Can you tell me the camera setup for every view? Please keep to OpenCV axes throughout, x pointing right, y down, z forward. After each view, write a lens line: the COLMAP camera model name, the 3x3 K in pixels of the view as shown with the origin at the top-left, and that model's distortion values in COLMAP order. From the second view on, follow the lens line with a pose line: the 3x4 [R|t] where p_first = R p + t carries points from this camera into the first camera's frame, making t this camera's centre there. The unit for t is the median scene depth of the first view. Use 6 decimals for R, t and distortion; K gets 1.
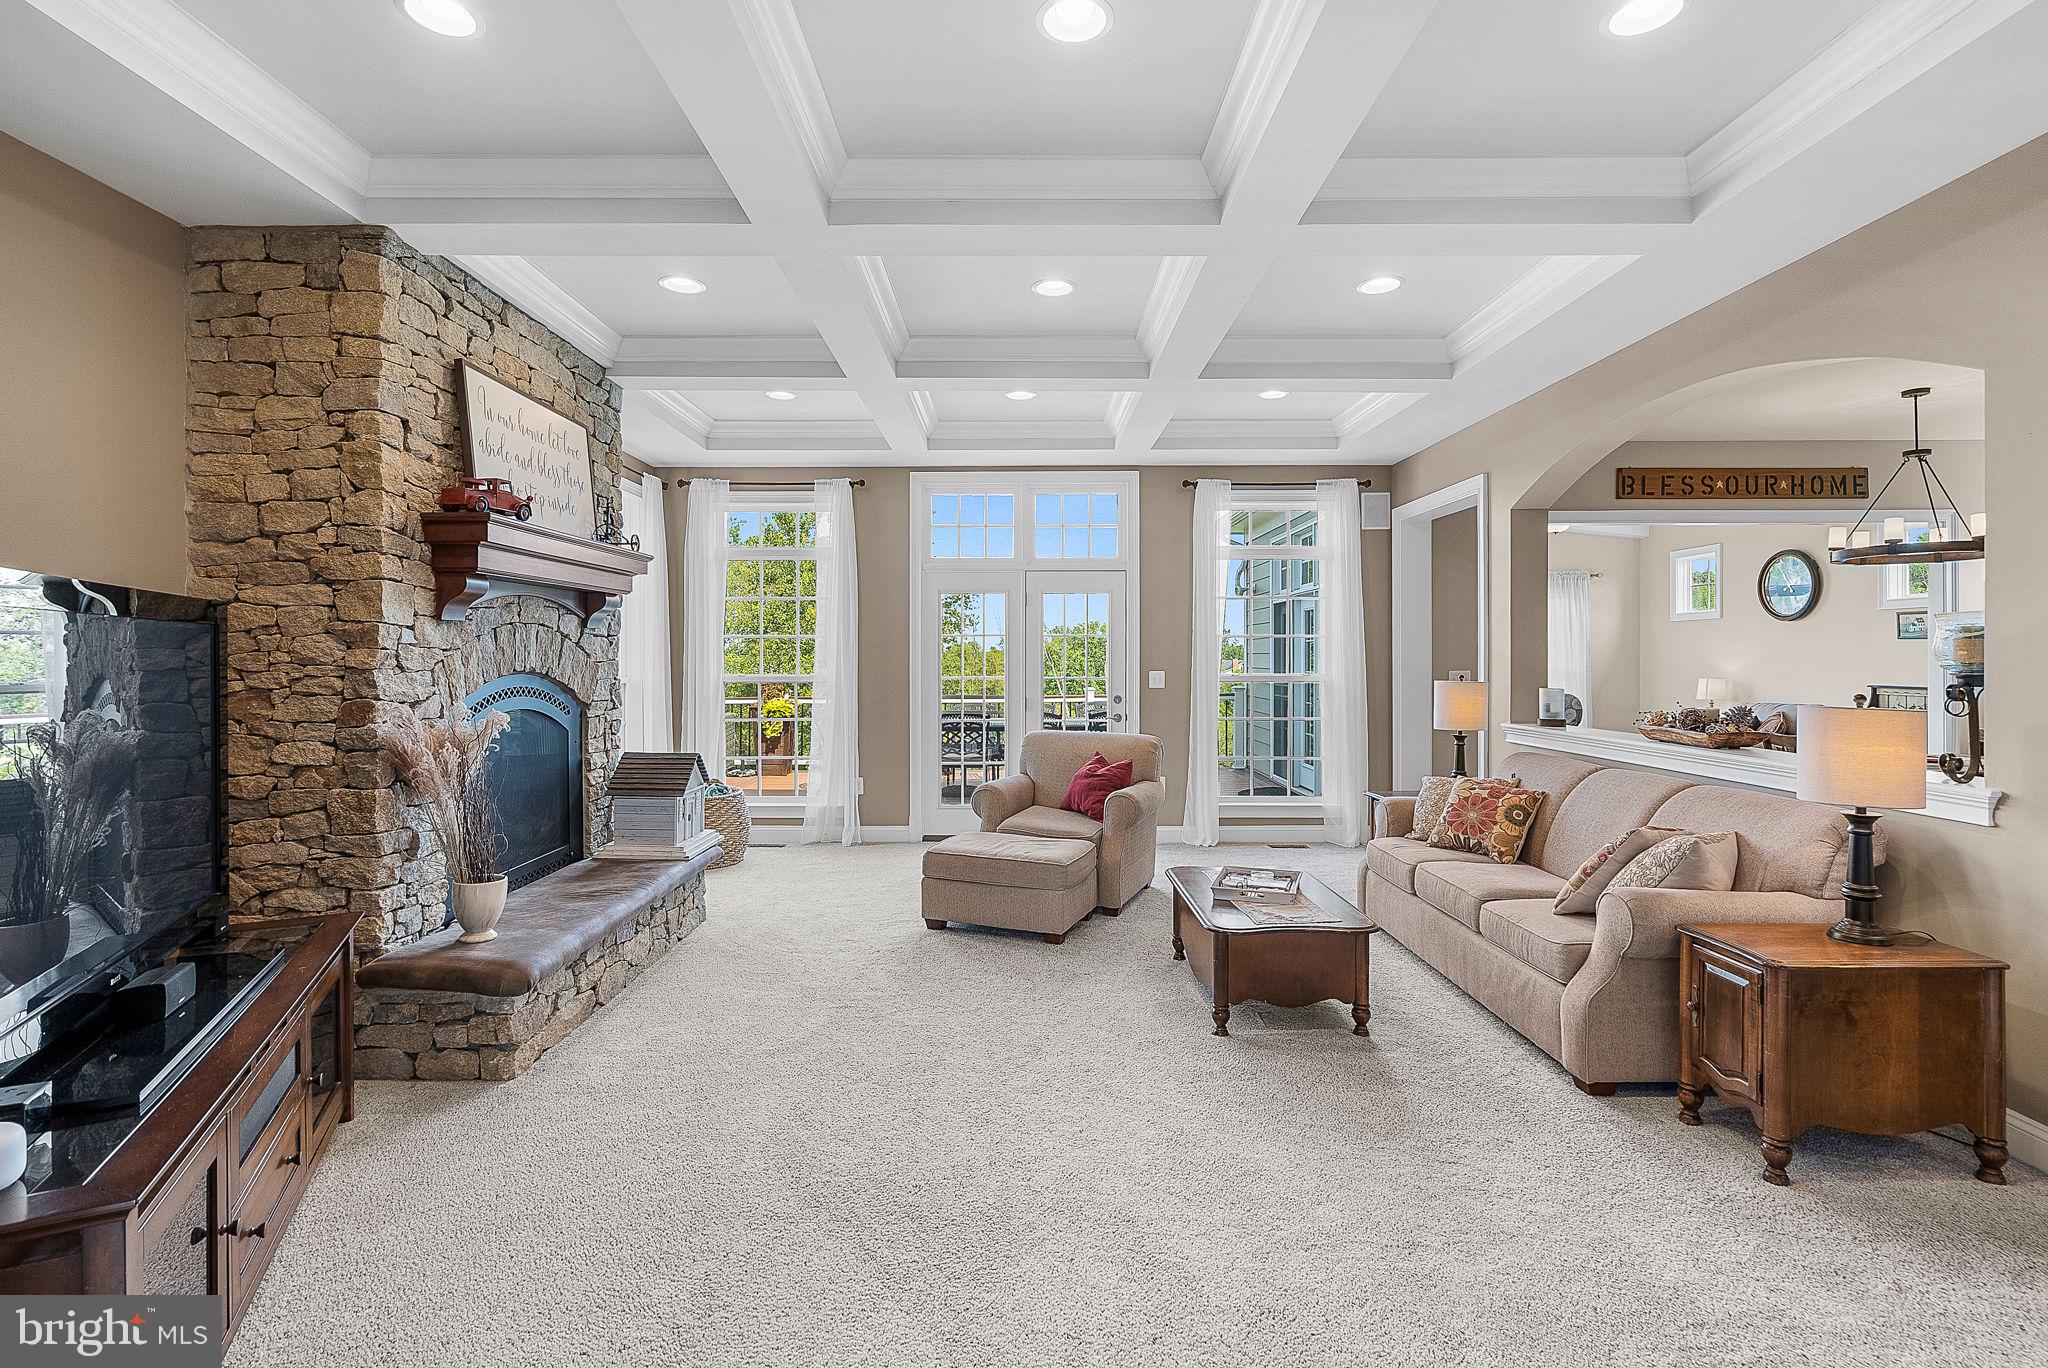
lens RADIAL K [[931.3, 0, 1019.3], [0, 931.3, 679.1], [0, 0, 1]] dist [-0.004666, 0.000211]
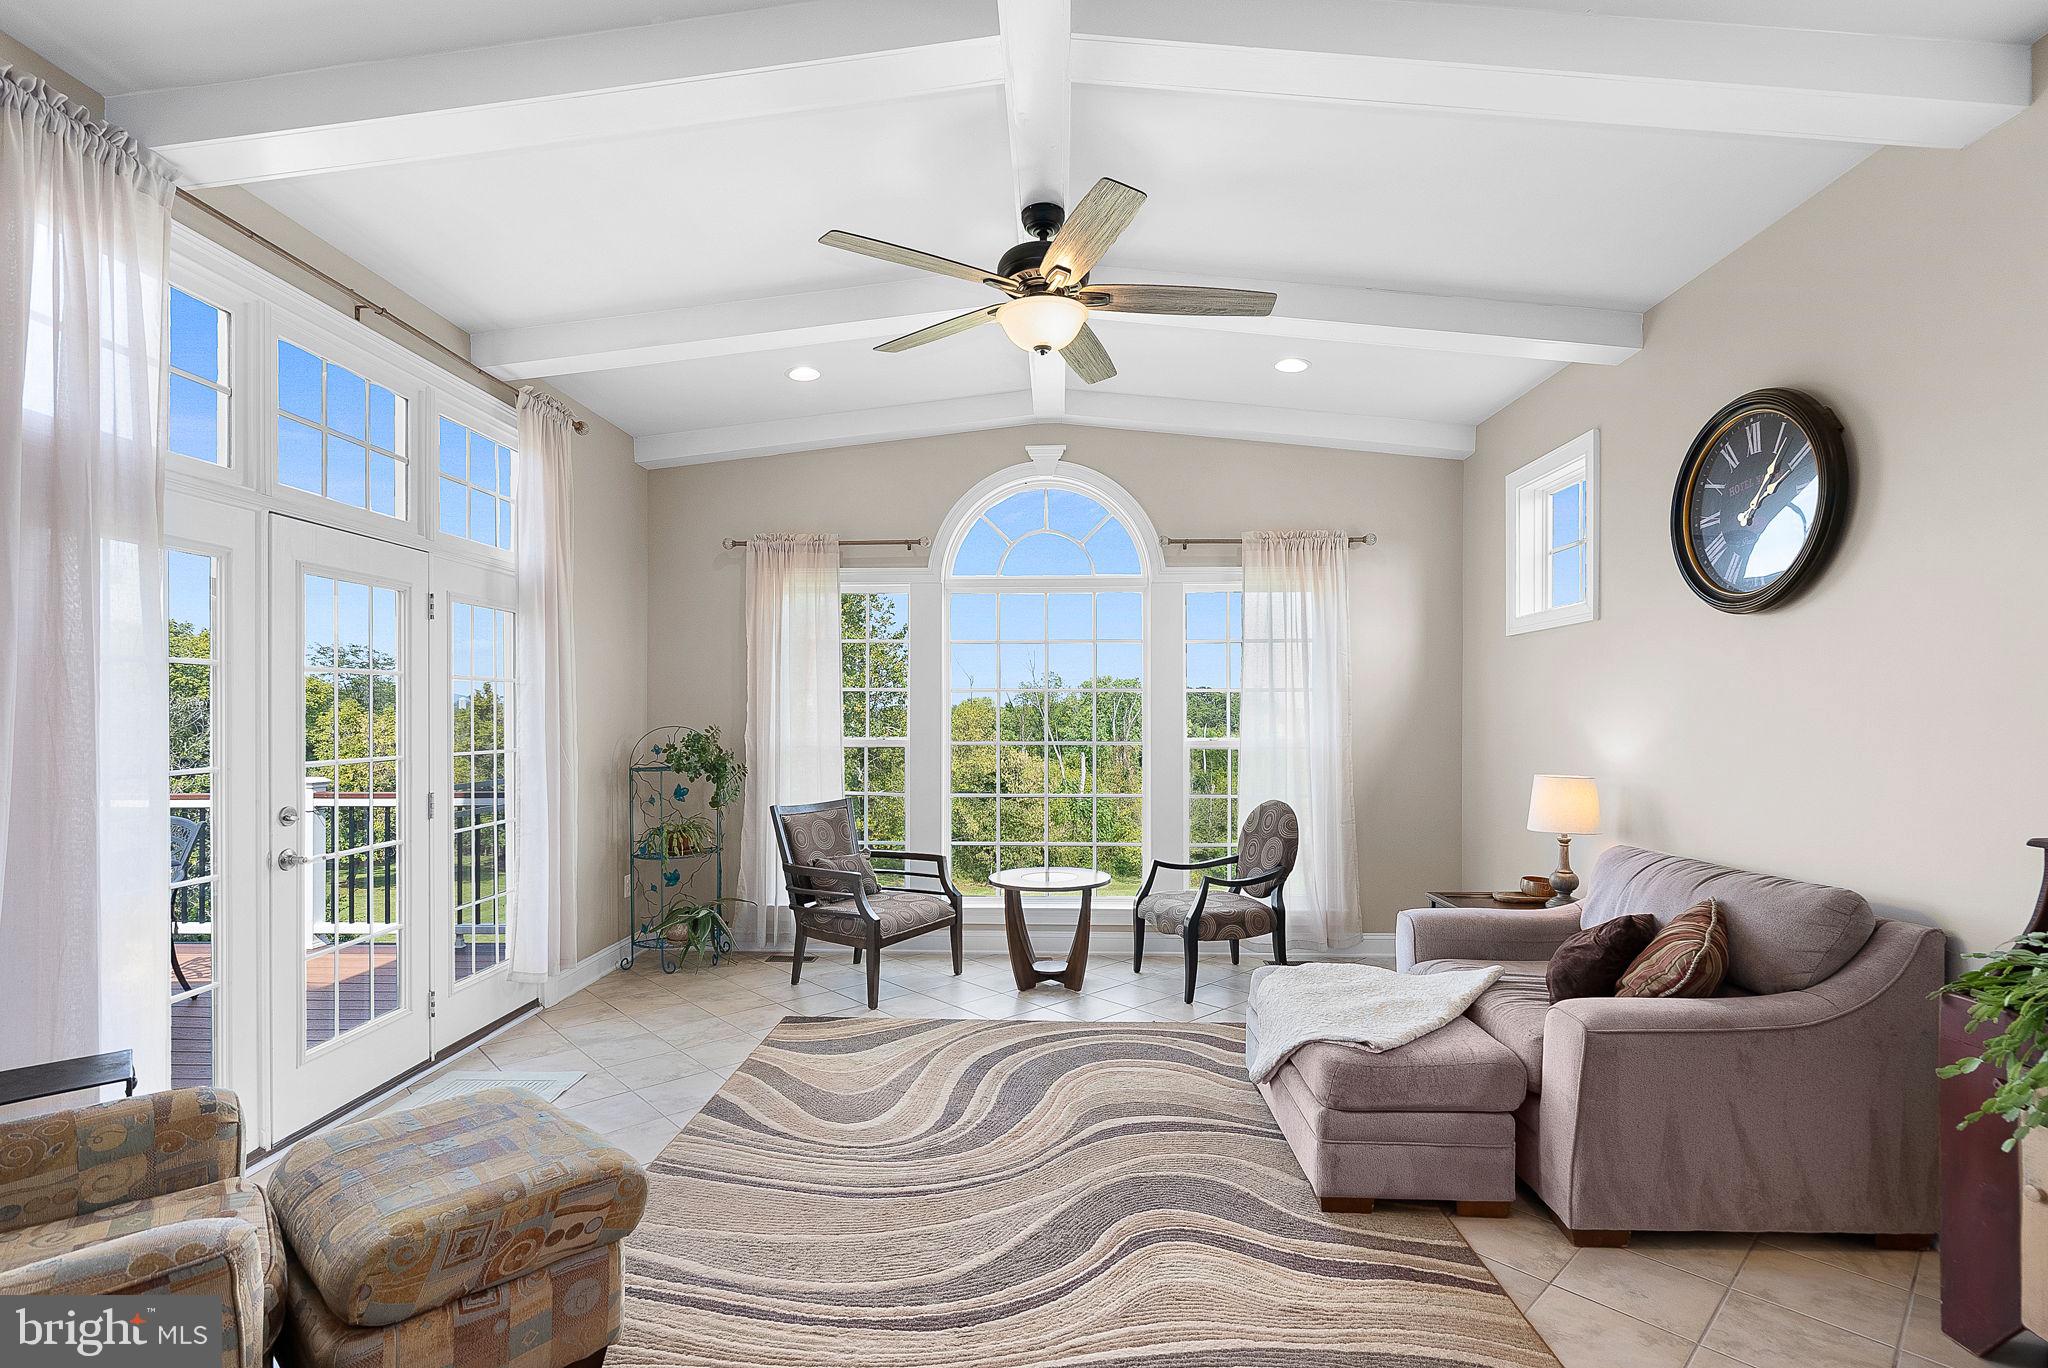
lens RADIAL K [[931.3, 0, 1019.3], [0, 931.3, 679.1], [0, 0, 1]] dist [-0.004666, 0.000211]
pose [[0.998915, -0.000871, -0.046559, 0.795660], [-0.001757, 0.998408, -0.056370, -0.027153], [0.046534, 0.056391, 0.997324, 0.904828]]
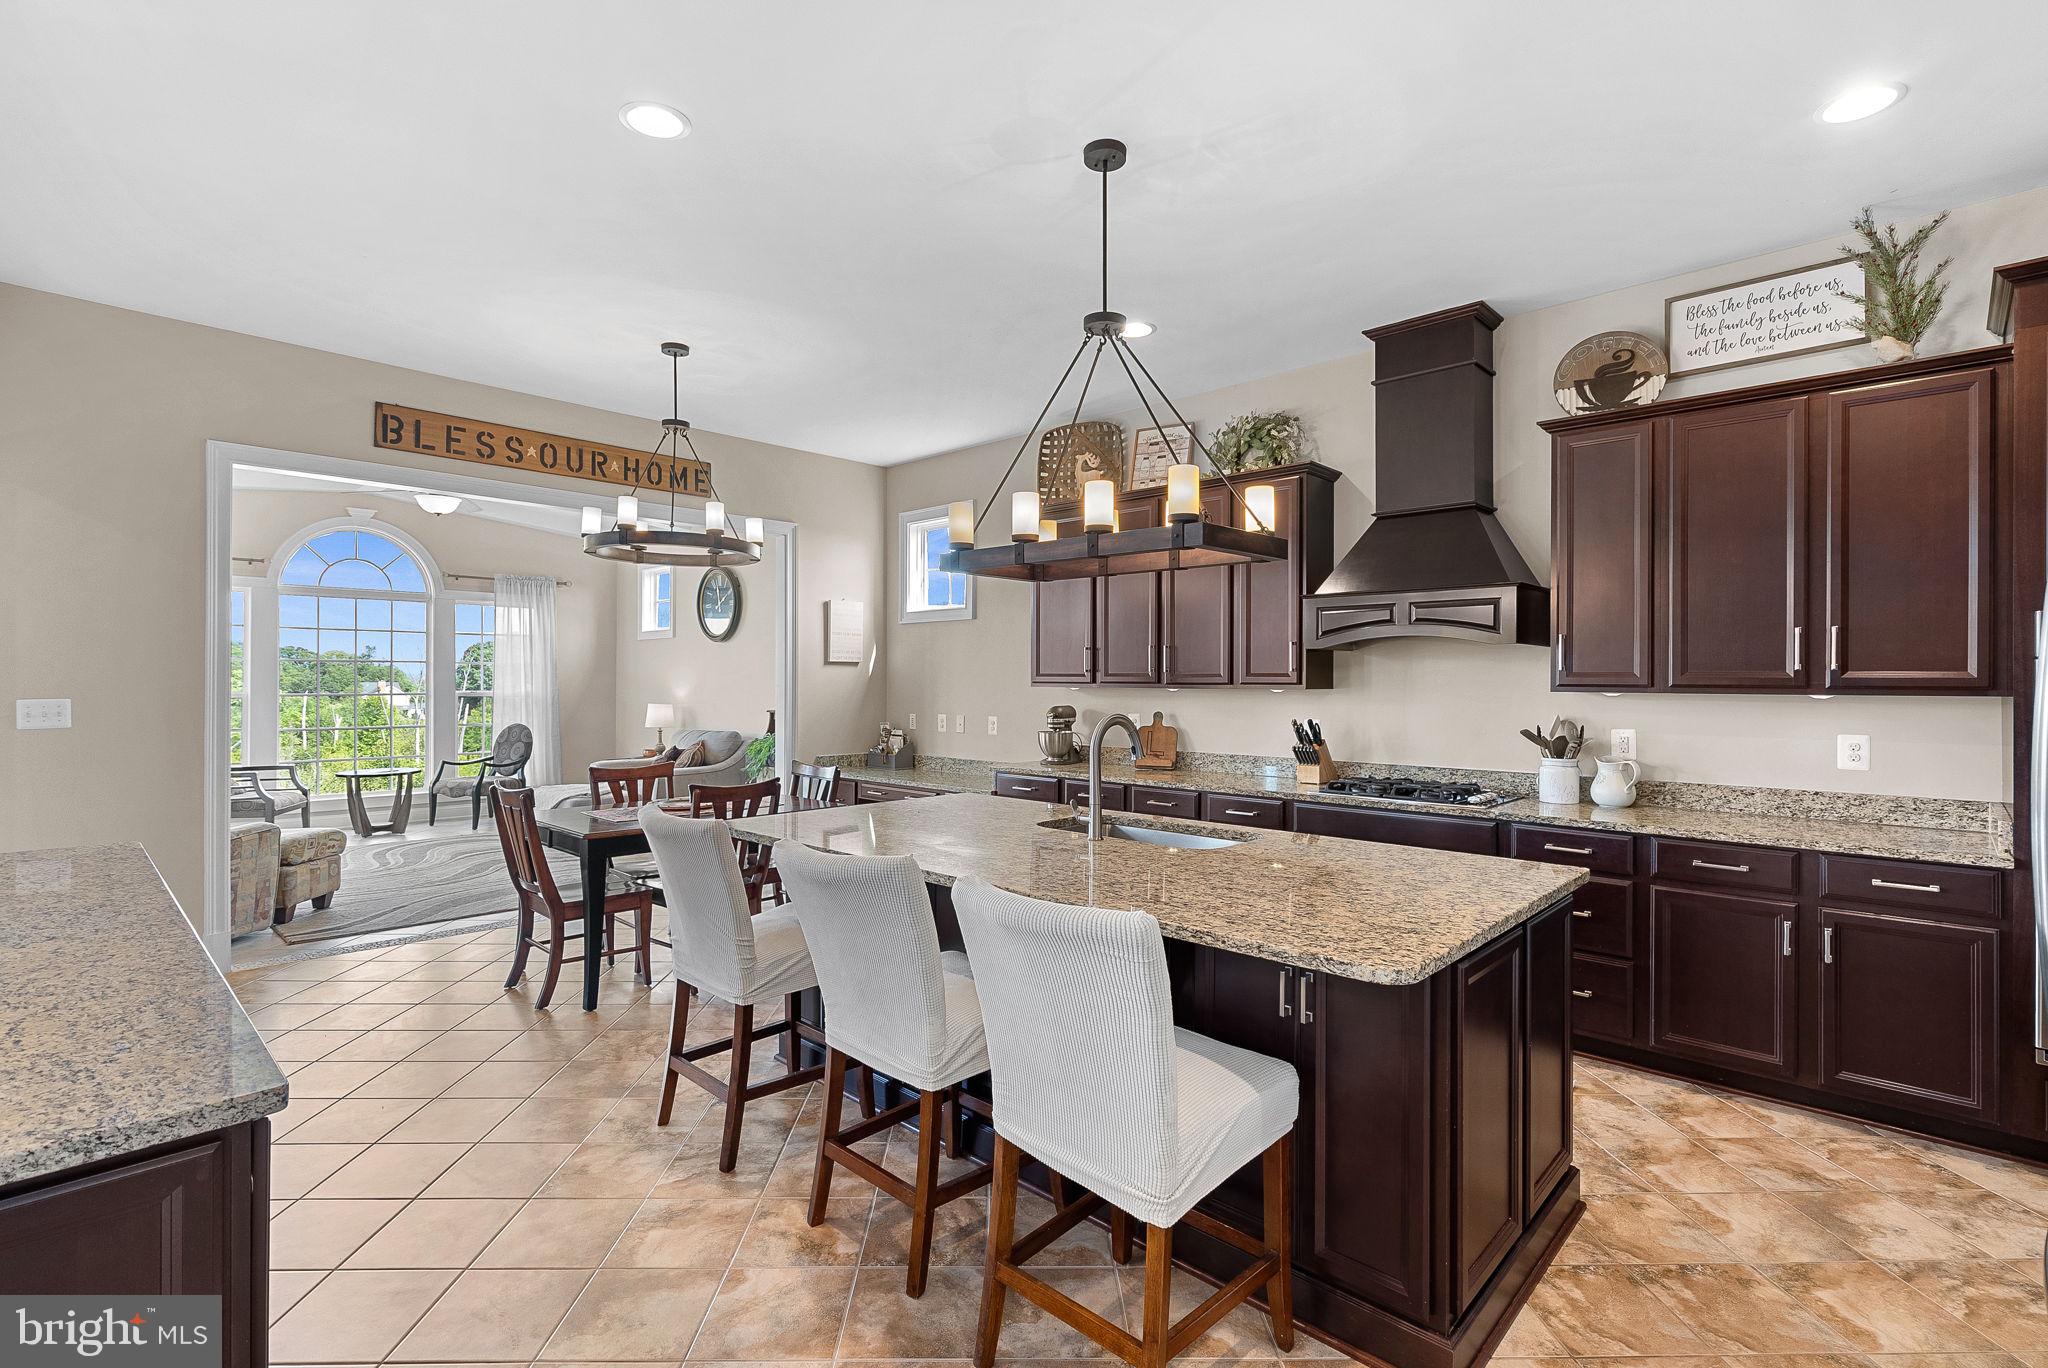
lens RADIAL K [[931.3, 0, 1019.3], [0, 931.3, 679.1], [0, 0, 1]] dist [-0.004666, 0.000211]
pose [[0.681319, 0.006179, 0.731960, 0.473558], [0.011708, 0.999744, -0.019337, -0.005286], [-0.731893, 0.021745, 0.681073, 0.198448]]
